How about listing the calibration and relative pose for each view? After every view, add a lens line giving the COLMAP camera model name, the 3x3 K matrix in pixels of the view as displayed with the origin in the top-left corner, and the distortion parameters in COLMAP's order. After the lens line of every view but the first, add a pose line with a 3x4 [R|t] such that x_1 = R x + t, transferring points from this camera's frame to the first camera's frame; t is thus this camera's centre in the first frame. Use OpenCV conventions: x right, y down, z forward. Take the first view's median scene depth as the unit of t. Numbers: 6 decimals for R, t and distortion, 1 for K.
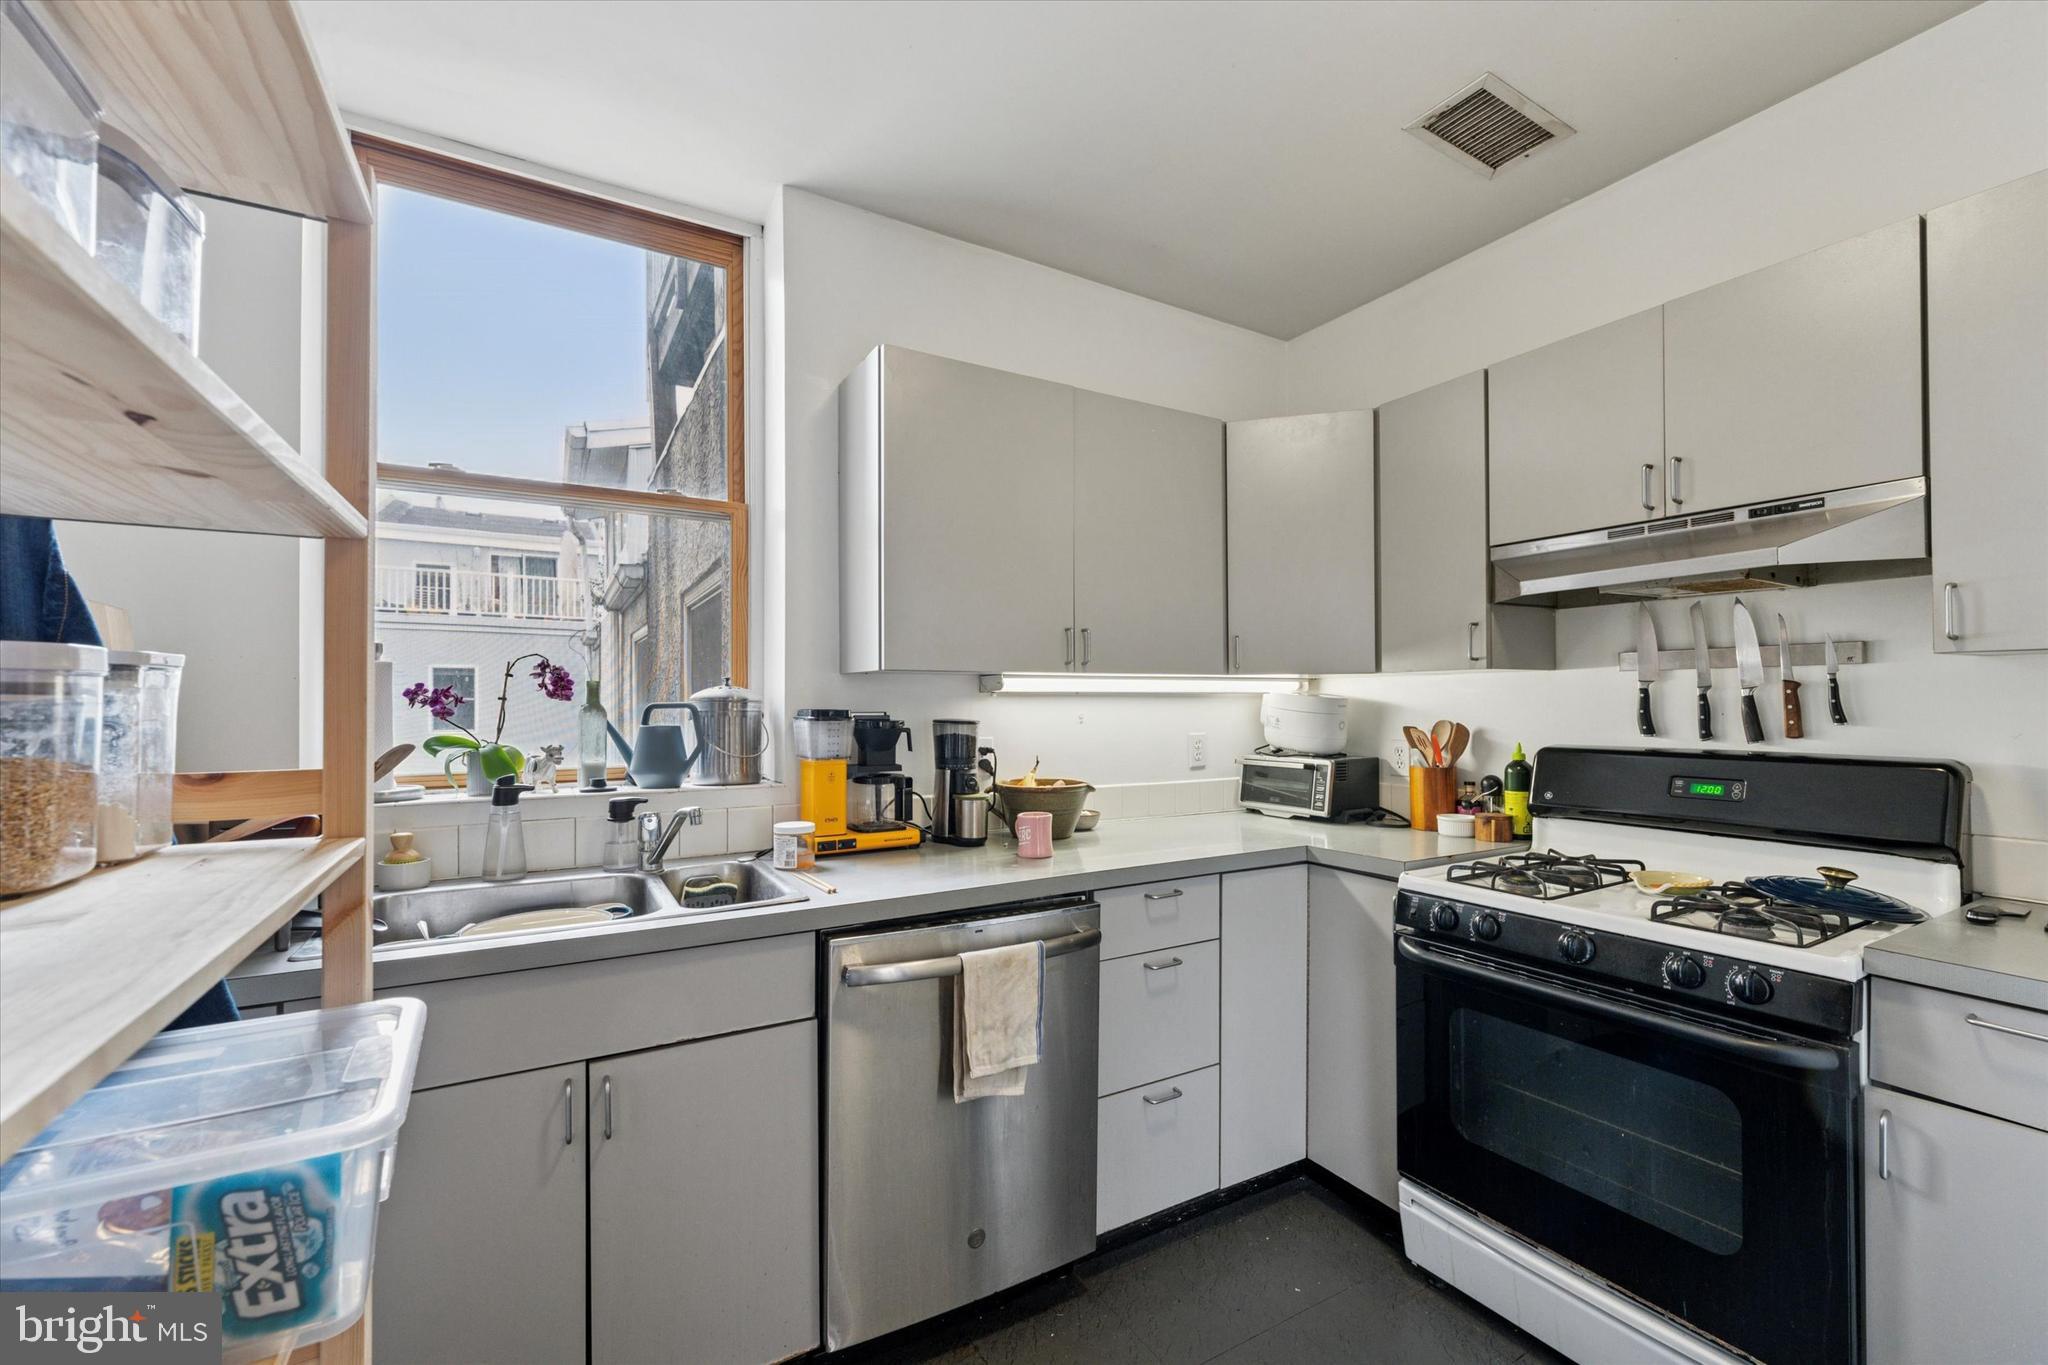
lens RADIAL K [[828.1, 0, 1023.1], [0, 828.1, 689.0], [0, 0, 1]] dist [-0.000791, -0.000278]
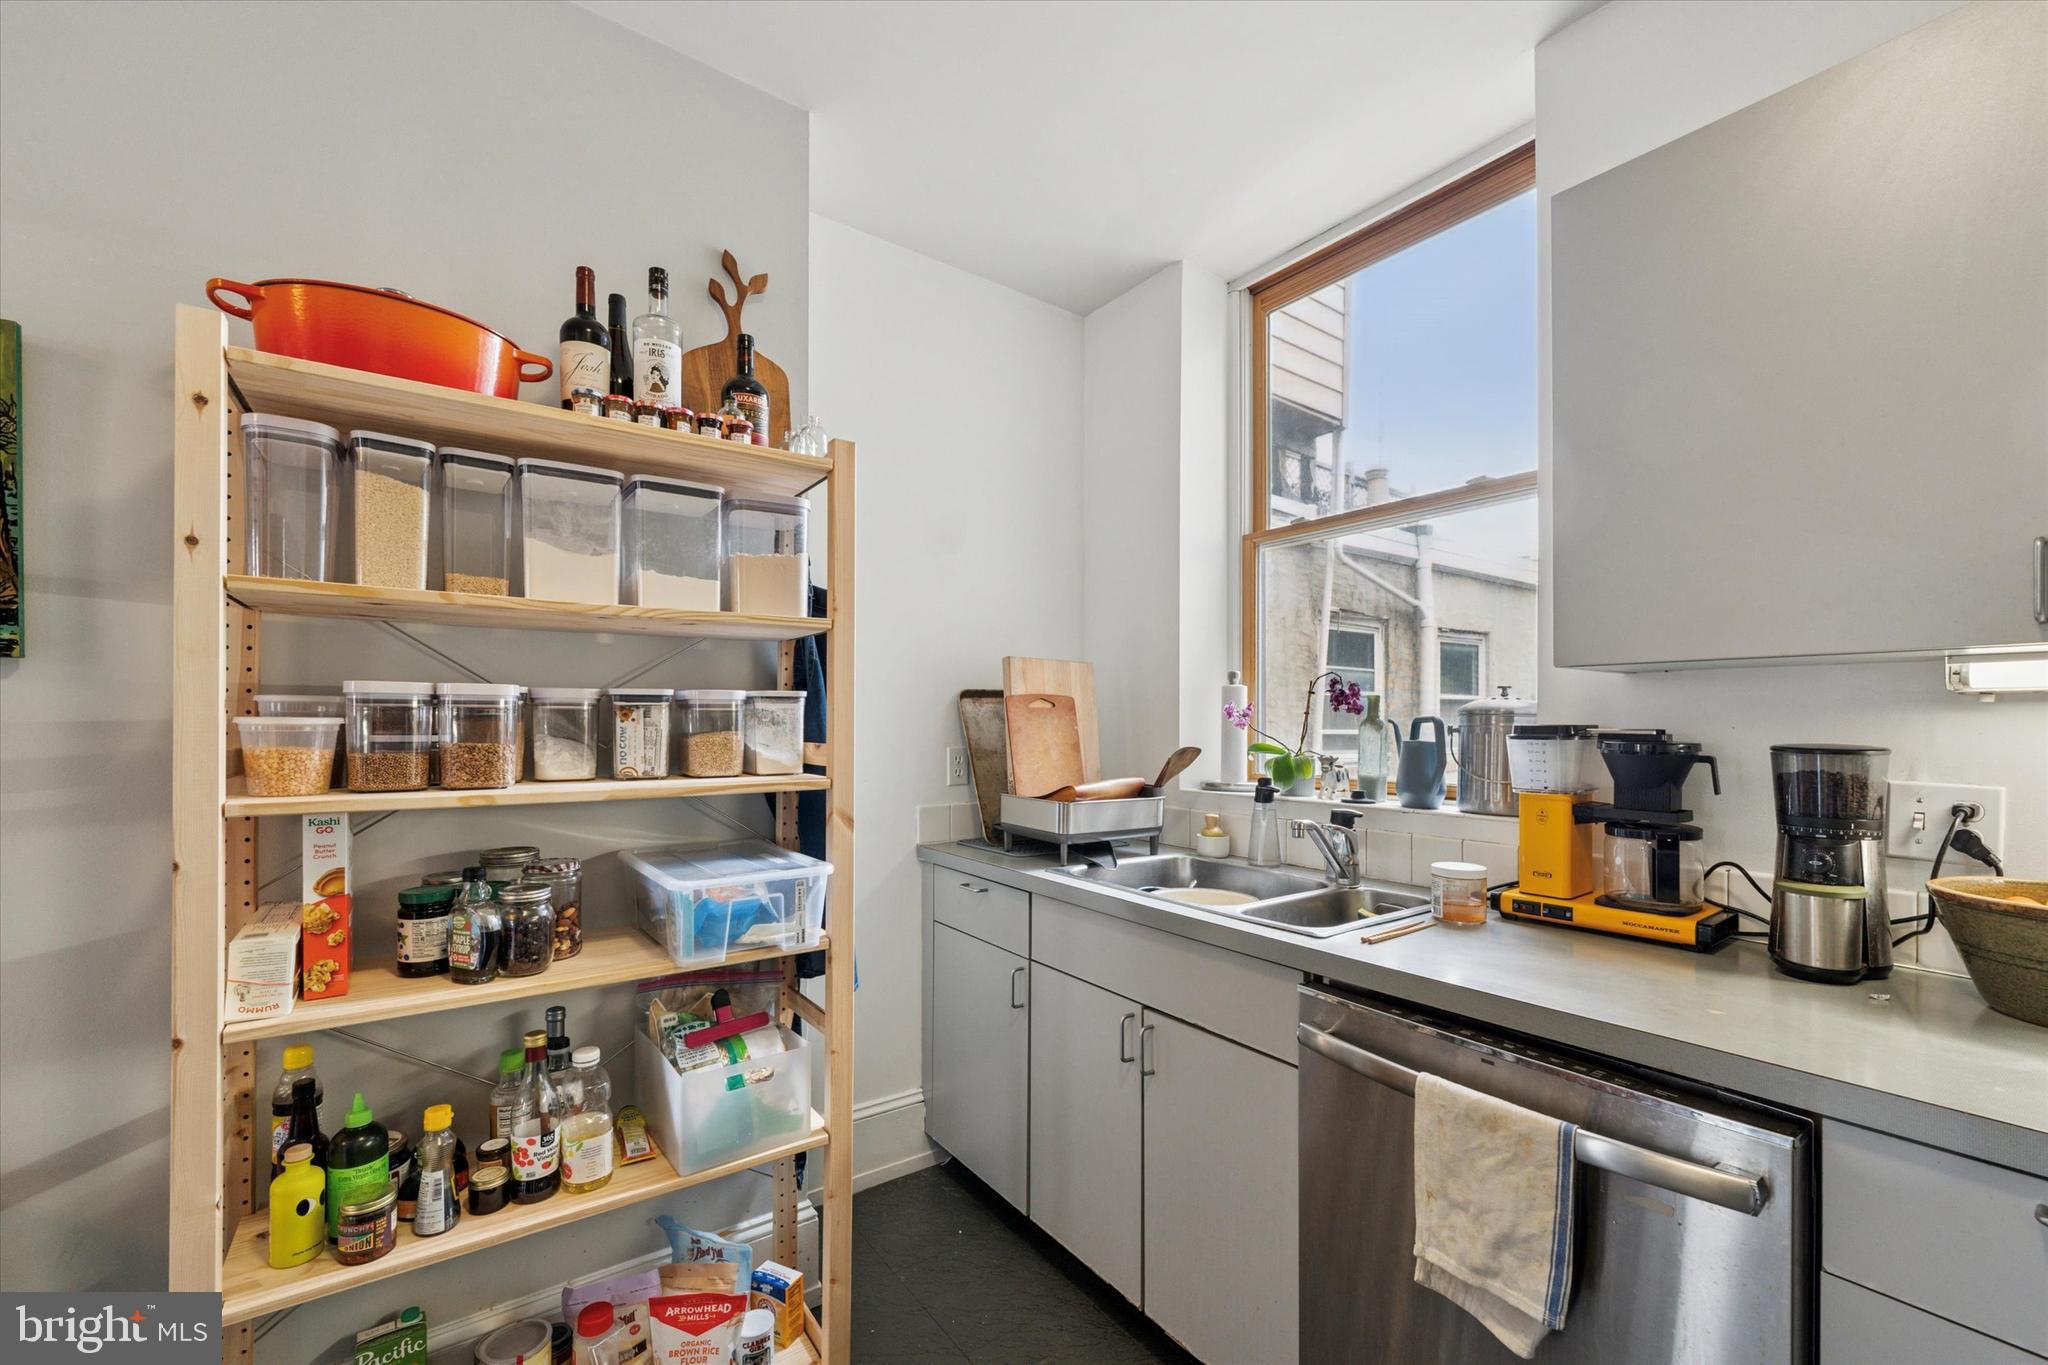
lens RADIAL K [[844.5, 0, 1023.4], [0, 844.5, 709.9], [0, 0, 1]] dist [0.000476, -0.000213]
pose [[0.103927, -0.010896, -0.994525, 0.465723], [0.012688, 0.999873, -0.009629, 0.012982], [0.994504, -0.011618, 0.104052, 0.459379]]
